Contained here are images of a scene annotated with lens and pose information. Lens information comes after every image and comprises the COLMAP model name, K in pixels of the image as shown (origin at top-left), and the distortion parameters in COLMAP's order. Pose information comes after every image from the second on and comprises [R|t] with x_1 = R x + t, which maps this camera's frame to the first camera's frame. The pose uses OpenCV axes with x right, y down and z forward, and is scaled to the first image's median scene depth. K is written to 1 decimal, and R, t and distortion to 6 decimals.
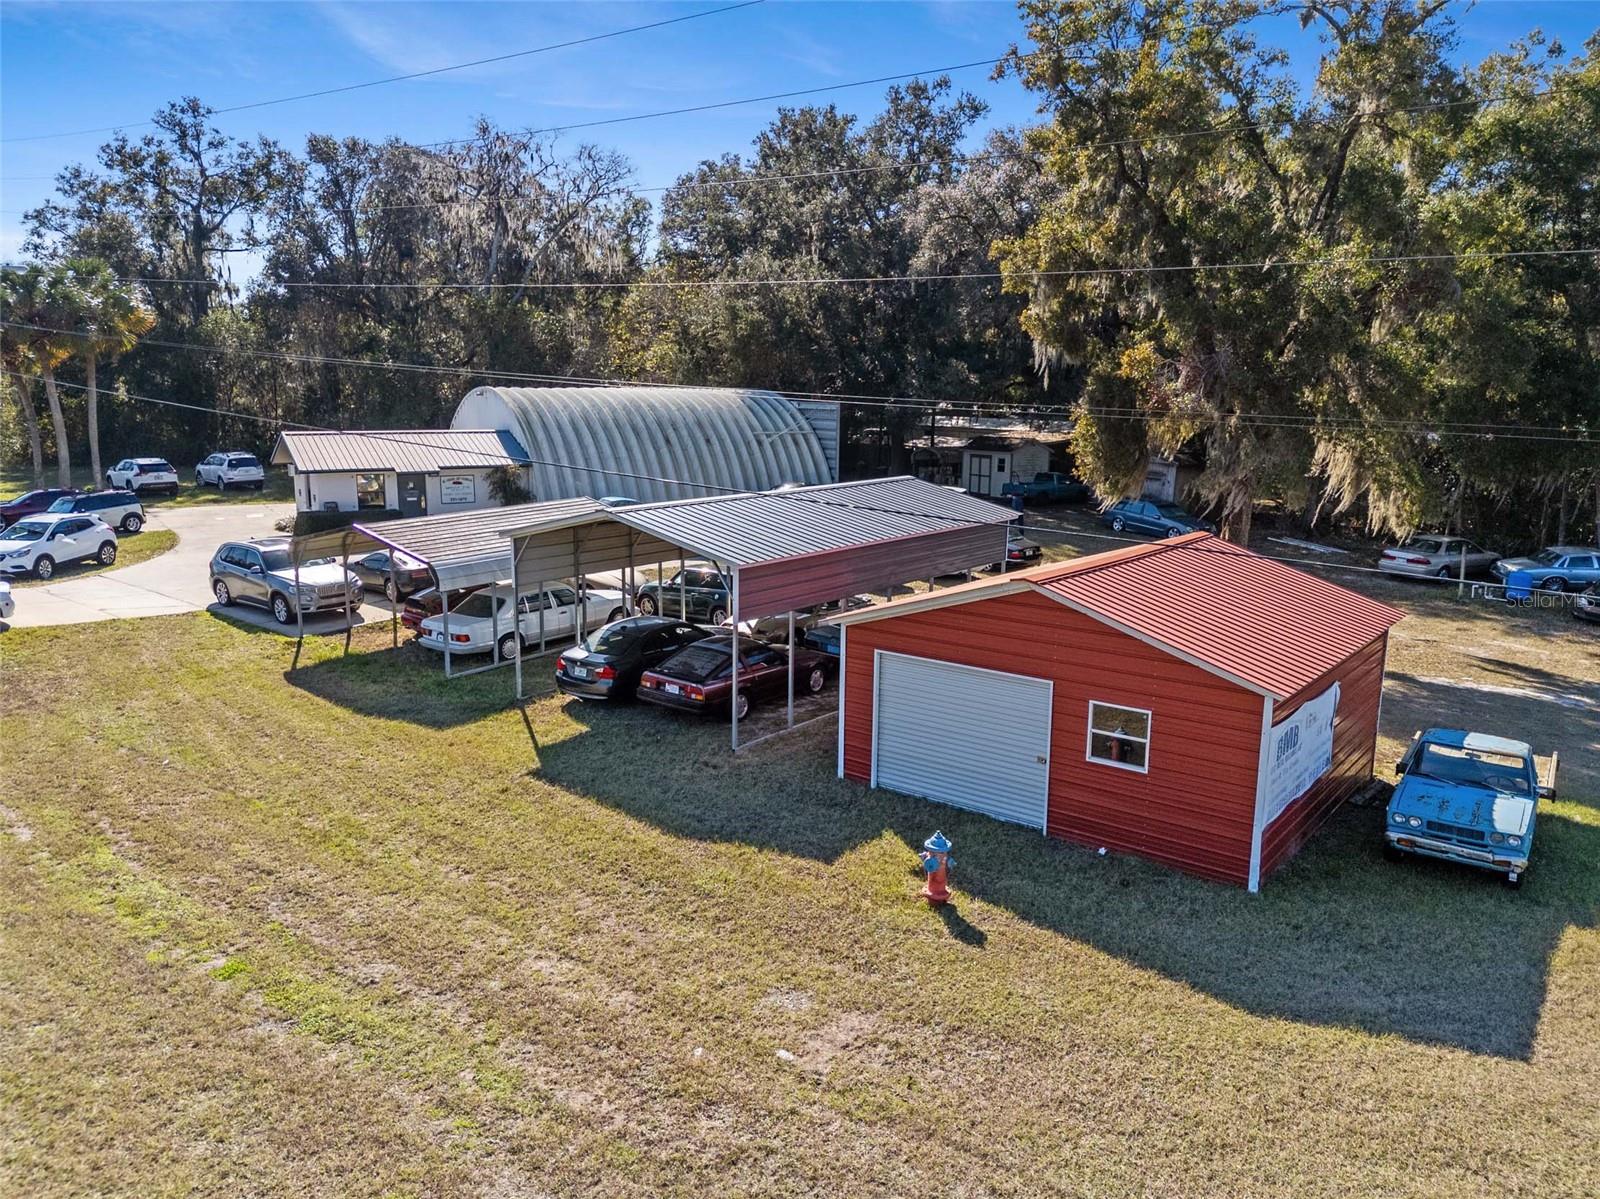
lens RADIAL K [[1165.4, 0, 803.9], [0, 1165.4, 611.2], [0, 0, 1]] dist [0.087649, -0.110631]
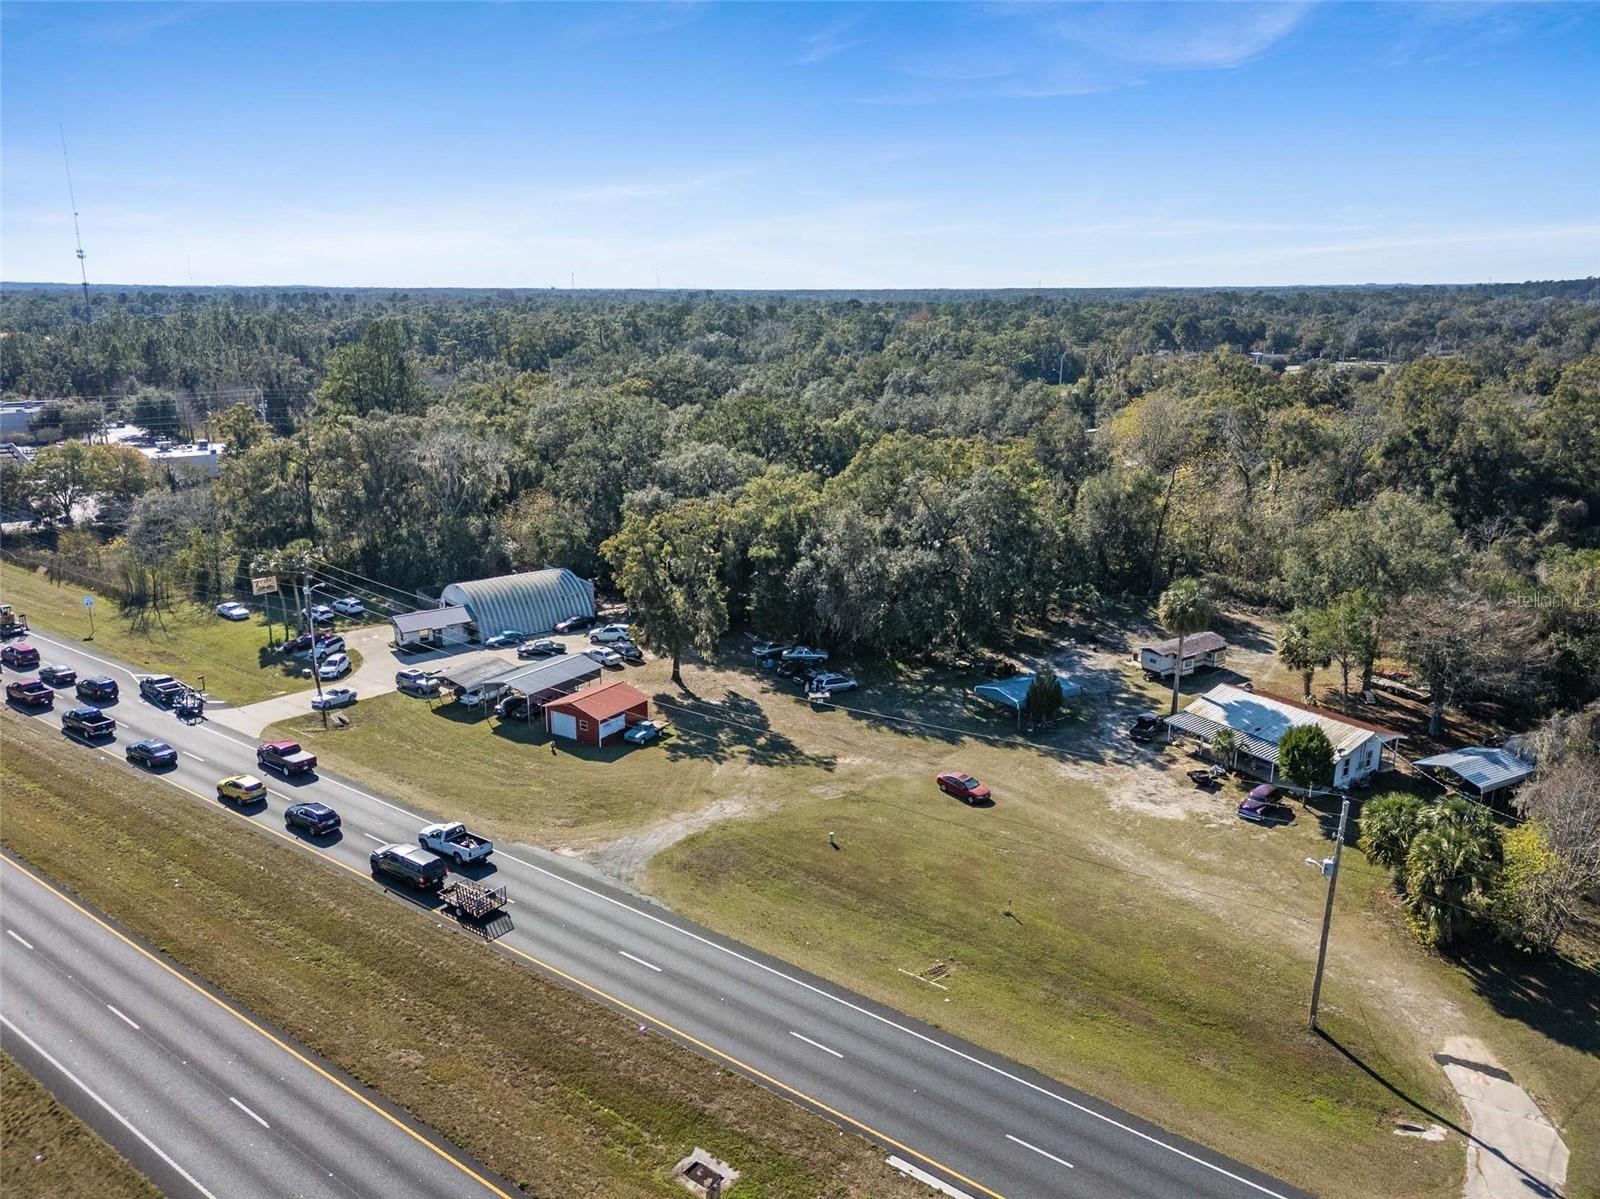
lens RADIAL K [[1165.4, 0, 803.9], [0, 1165.4, 611.2], [0, 0, 1]] dist [0.087649, -0.110631]
pose [[0.997091, -0.027667, 0.071017, 0.647730], [0.022689, 0.997290, 0.069979, -0.592229], [-0.072761, -0.068165, 0.995017, -3.438348]]
